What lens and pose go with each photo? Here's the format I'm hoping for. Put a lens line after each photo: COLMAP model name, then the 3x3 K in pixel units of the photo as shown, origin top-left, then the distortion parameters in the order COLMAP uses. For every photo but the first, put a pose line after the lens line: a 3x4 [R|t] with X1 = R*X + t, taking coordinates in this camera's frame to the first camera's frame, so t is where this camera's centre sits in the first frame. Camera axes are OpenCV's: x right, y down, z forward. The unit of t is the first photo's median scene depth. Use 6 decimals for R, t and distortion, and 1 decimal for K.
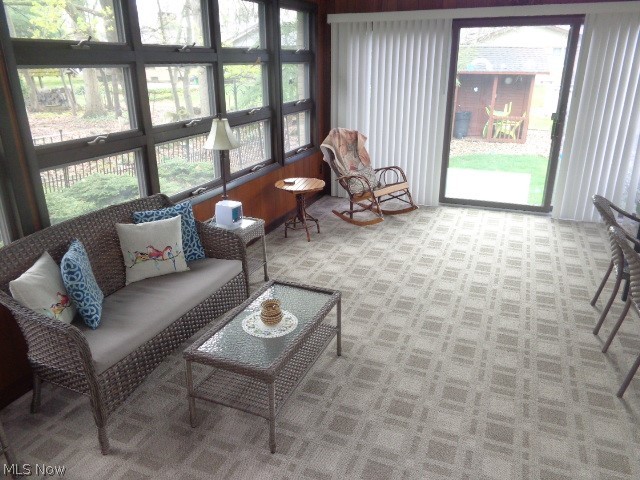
lens RADIAL K [[485.2, 0, 320.0], [0, 485.2, 240.0], [0, 0, 1]] dist [-0.005248, 0.007042]
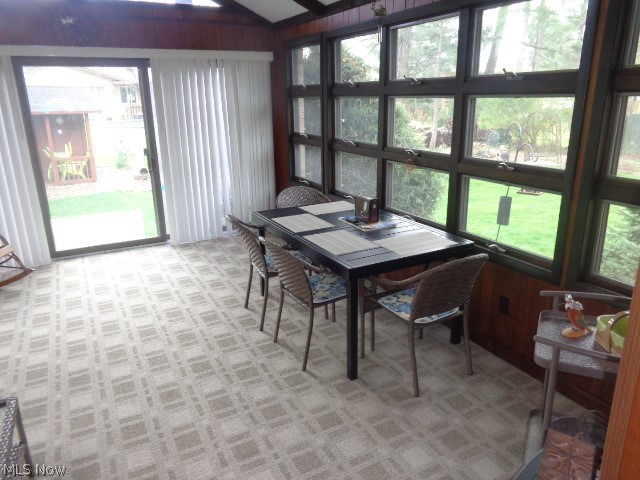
lens RADIAL K [[485.2, 0, 320.0], [0, 485.2, 240.0], [0, 0, 1]] dist [-0.005248, 0.007042]
pose [[0.639367, -0.227471, 0.734485, -0.113824], [0.279391, 0.958675, 0.053694, -0.028329], [-0.716346, 0.170878, 0.676498, 0.063282]]
